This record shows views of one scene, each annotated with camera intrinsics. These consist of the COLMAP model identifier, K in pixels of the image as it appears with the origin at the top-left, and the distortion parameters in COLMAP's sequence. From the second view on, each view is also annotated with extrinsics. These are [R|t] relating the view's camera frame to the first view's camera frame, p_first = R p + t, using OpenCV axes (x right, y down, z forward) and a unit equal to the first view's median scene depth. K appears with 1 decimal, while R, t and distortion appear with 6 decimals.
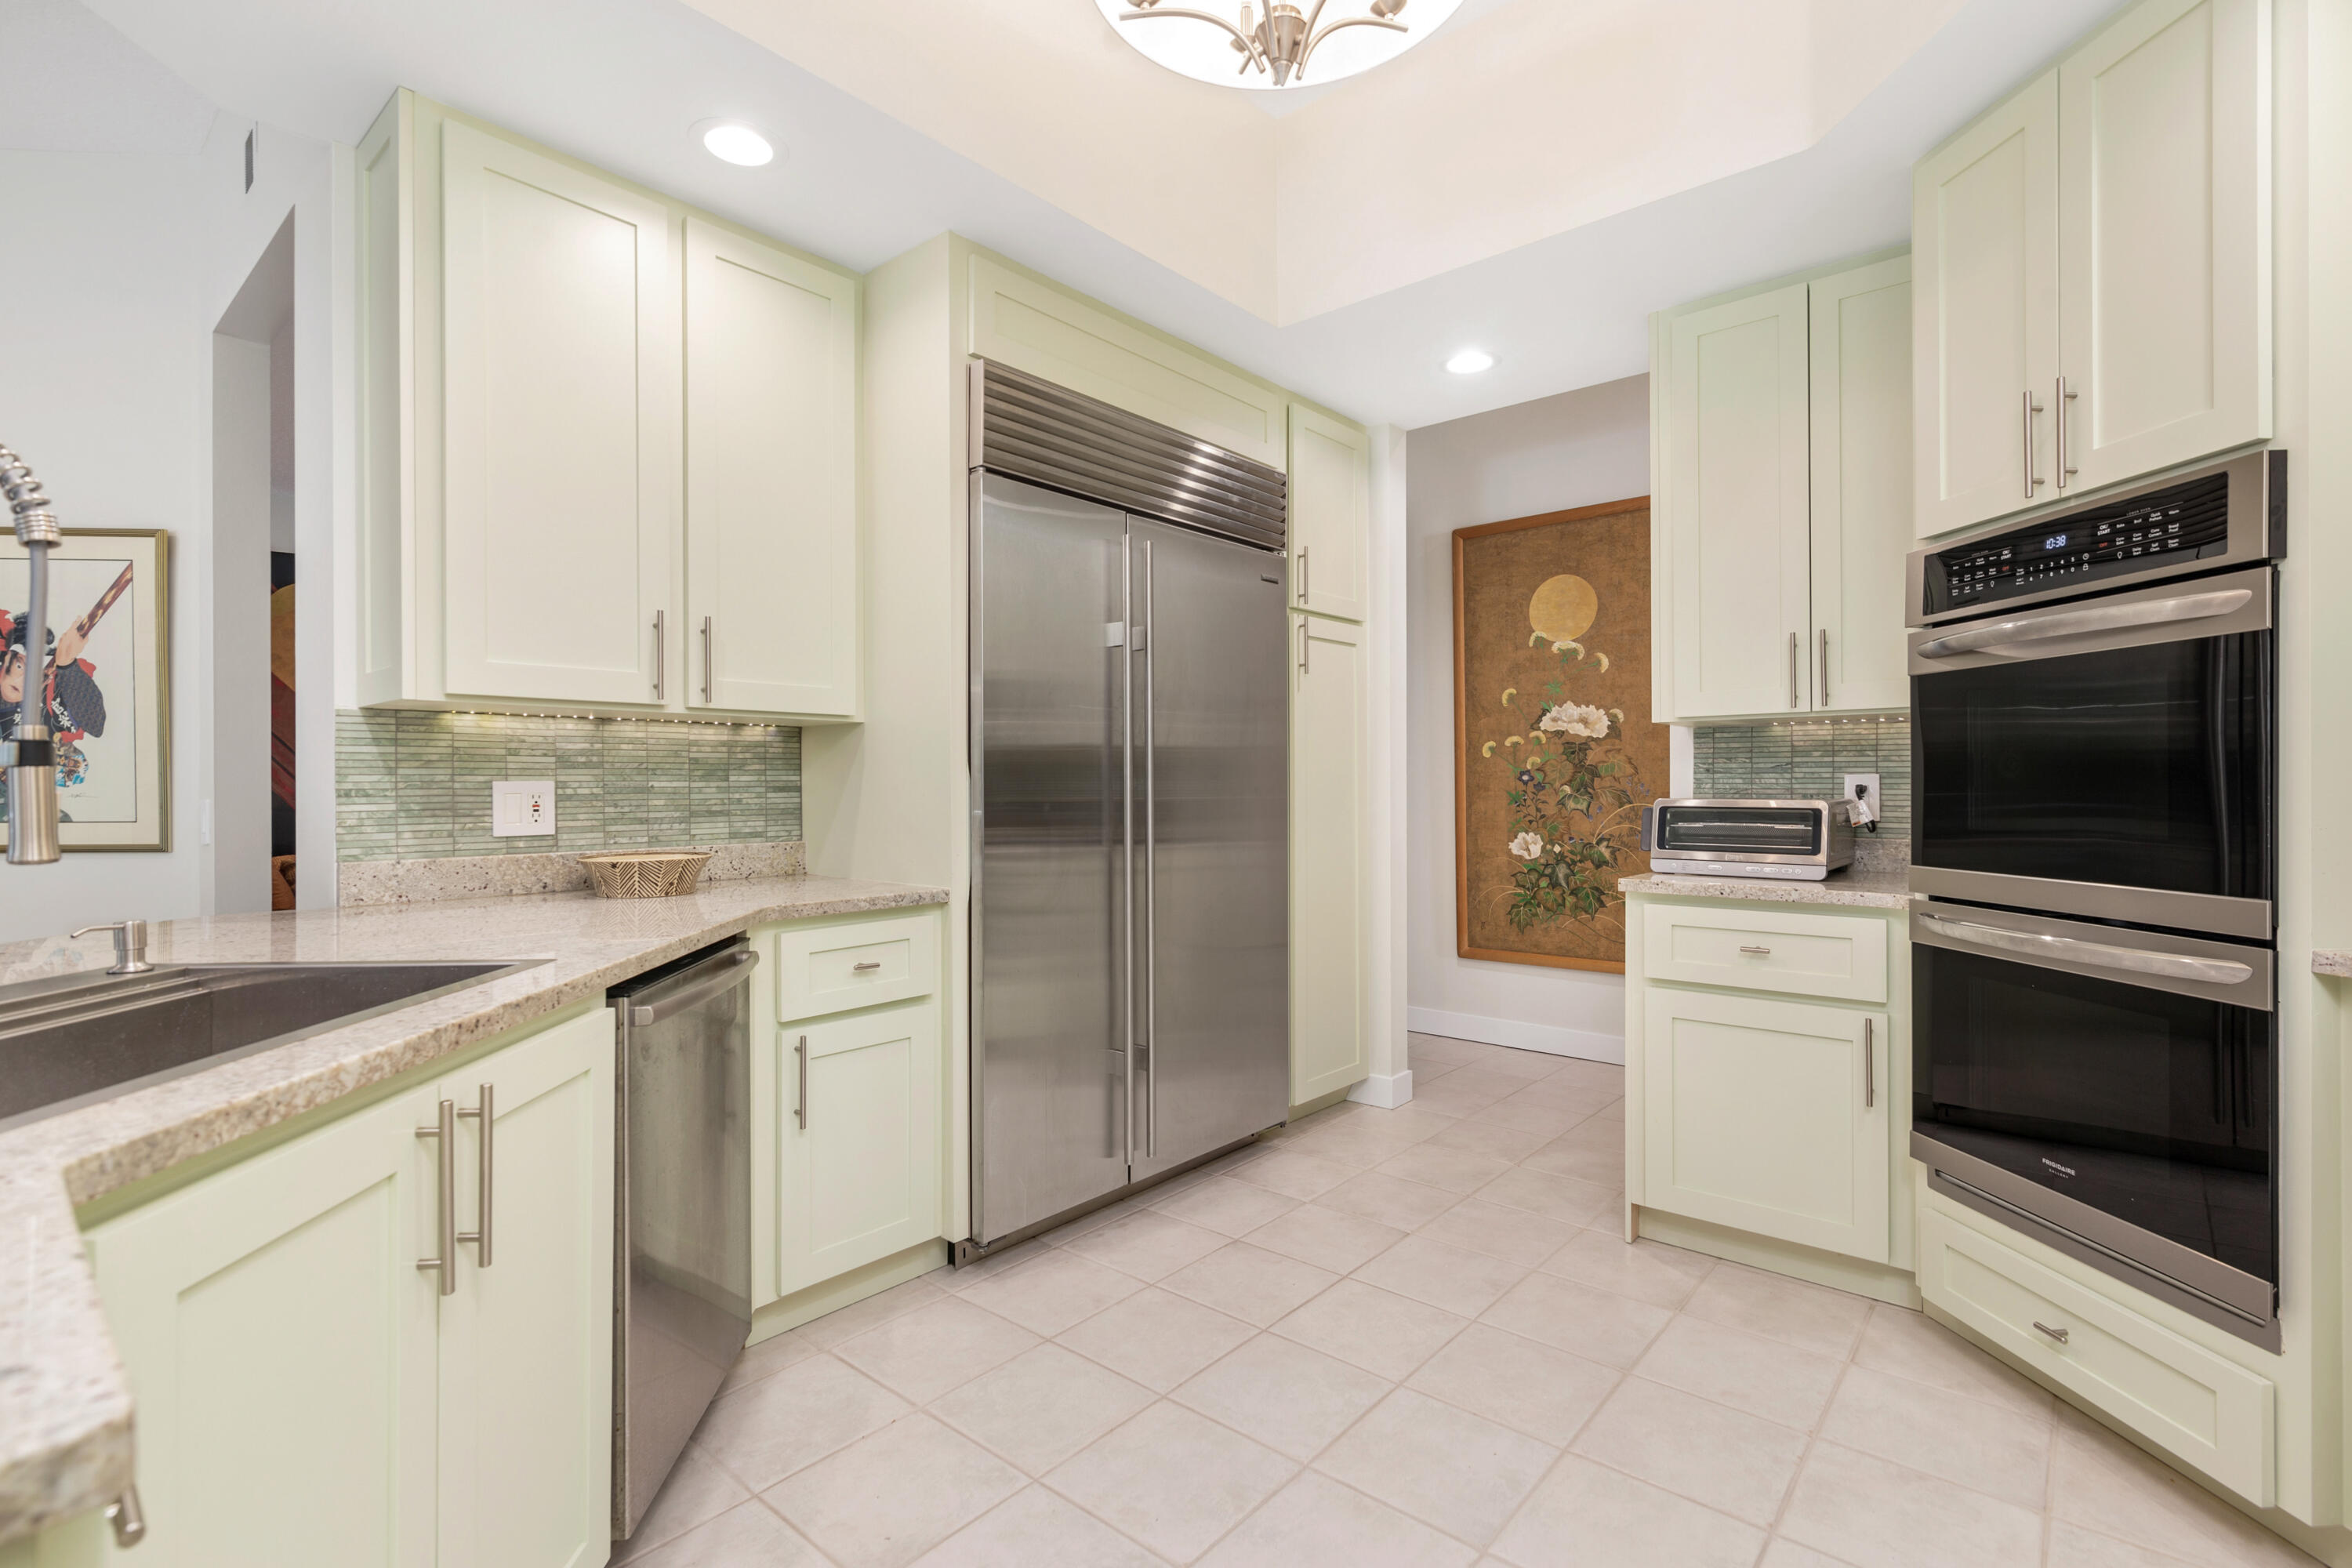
lens RADIAL K [[1078.3, 0, 1183.8], [0, 1078.3, 776.5], [0, 0, 1]] dist [0.001556, -0.000666]
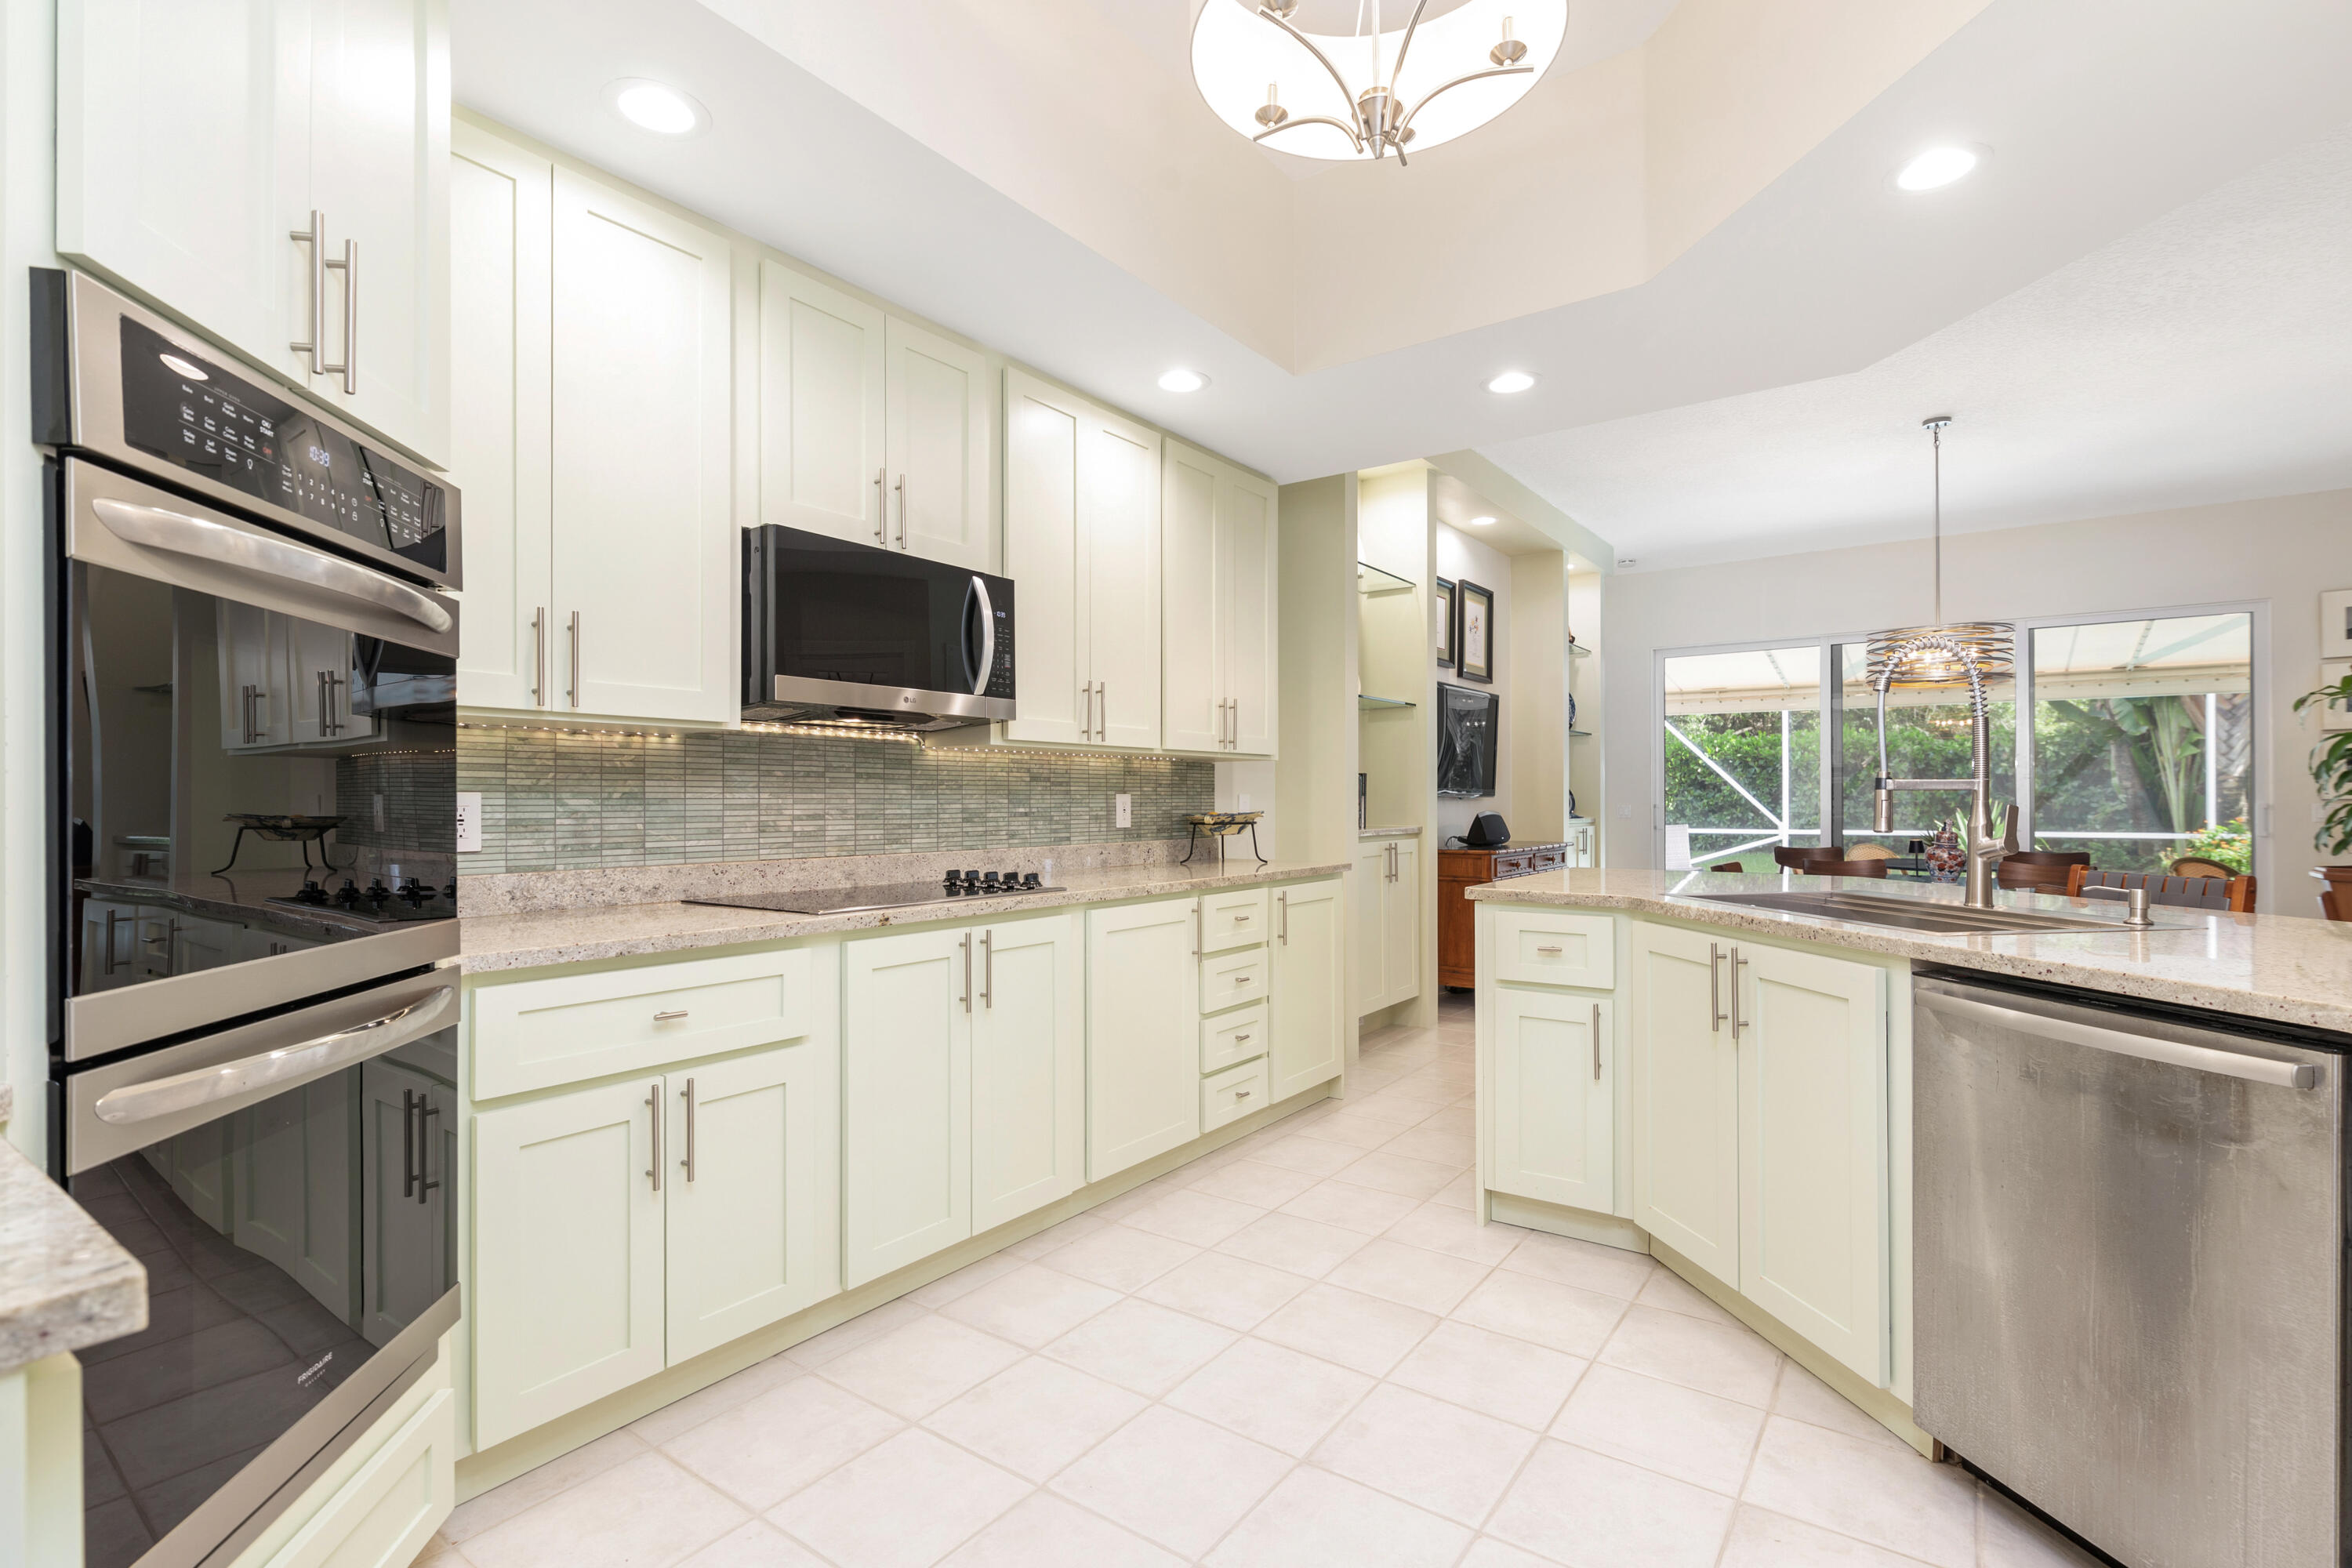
lens RADIAL K [[1075.2, 0, 1189.3], [0, 1075.2, 798.7], [0, 0, 1]] dist [0.003514, 0.000276]
pose [[-0.996137, 0.007963, -0.087446, 0.224210], [0.009004, 0.999893, -0.011517, 0.010134], [0.087345, -0.012260, -0.996103, 1.225475]]
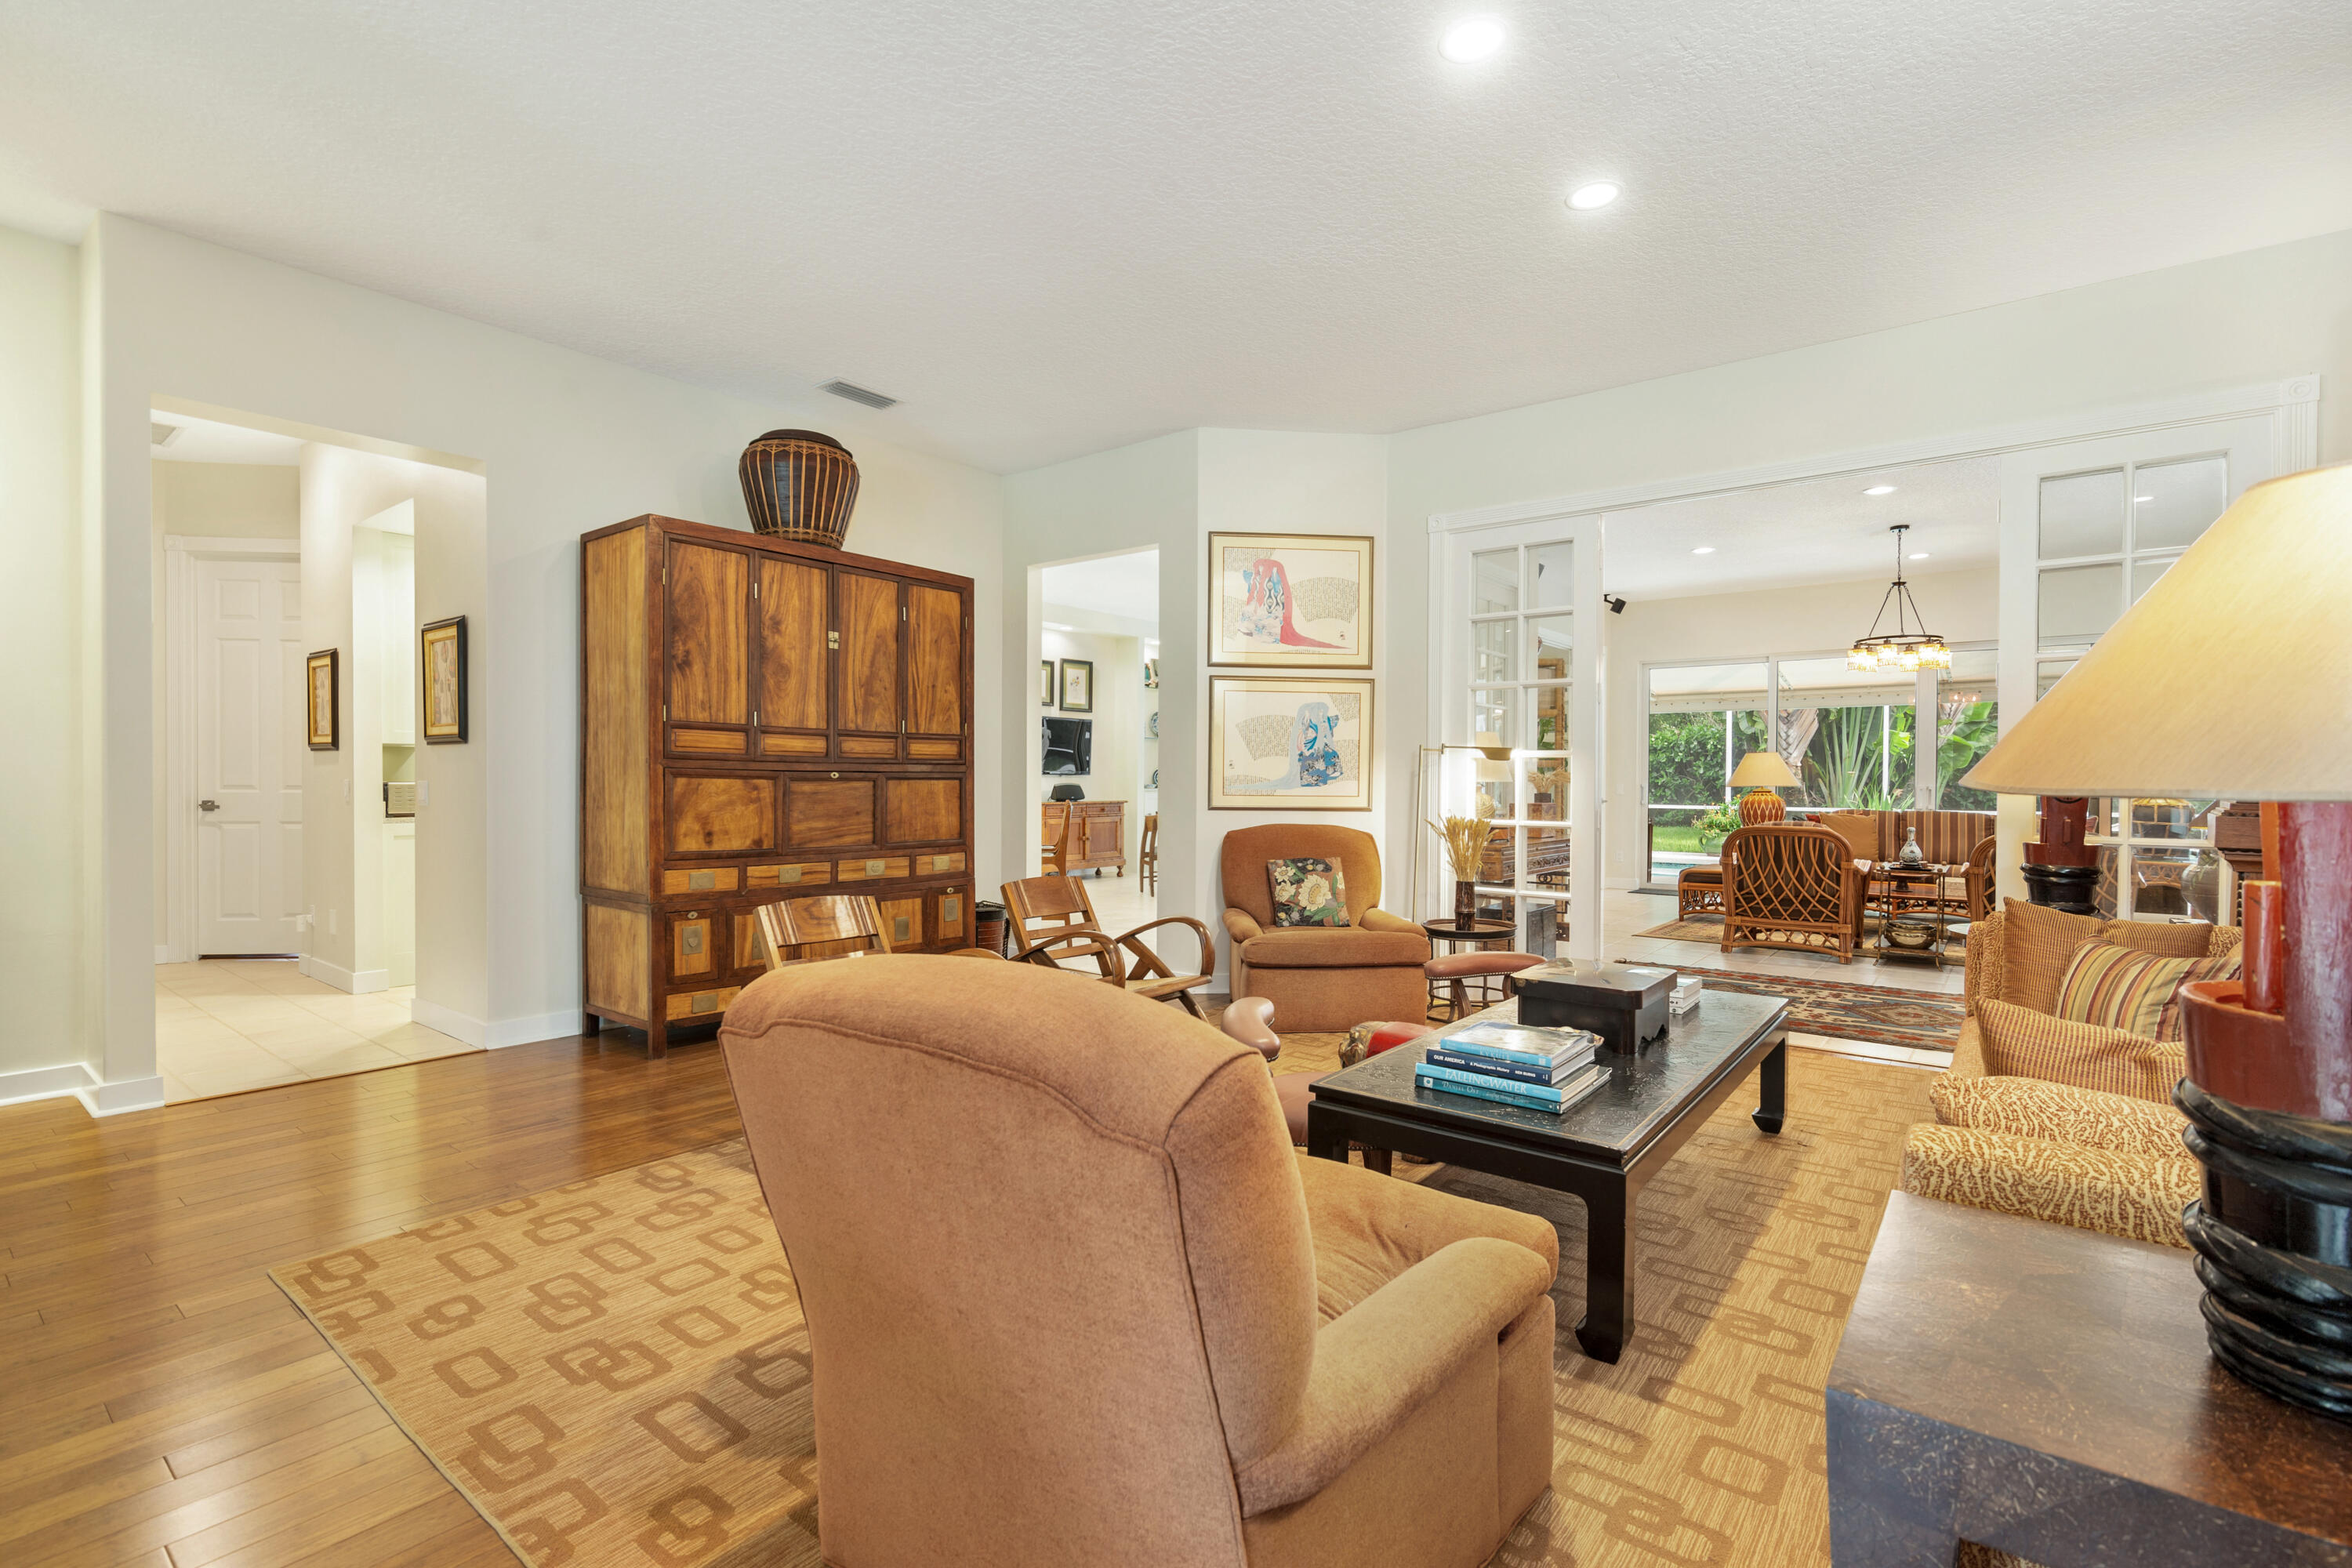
lens RADIAL K [[1078.3, 0, 1172.2], [0, 1078.3, 784.3], [0, 0, 1]] dist [0.001556, -0.000666]
pose [[-0.999666, -0.002467, -0.025723, -1.009950], [-0.002399, 0.999993, -0.002705, 0.034120], [0.025729, -0.002643, -0.999665, 3.526750]]
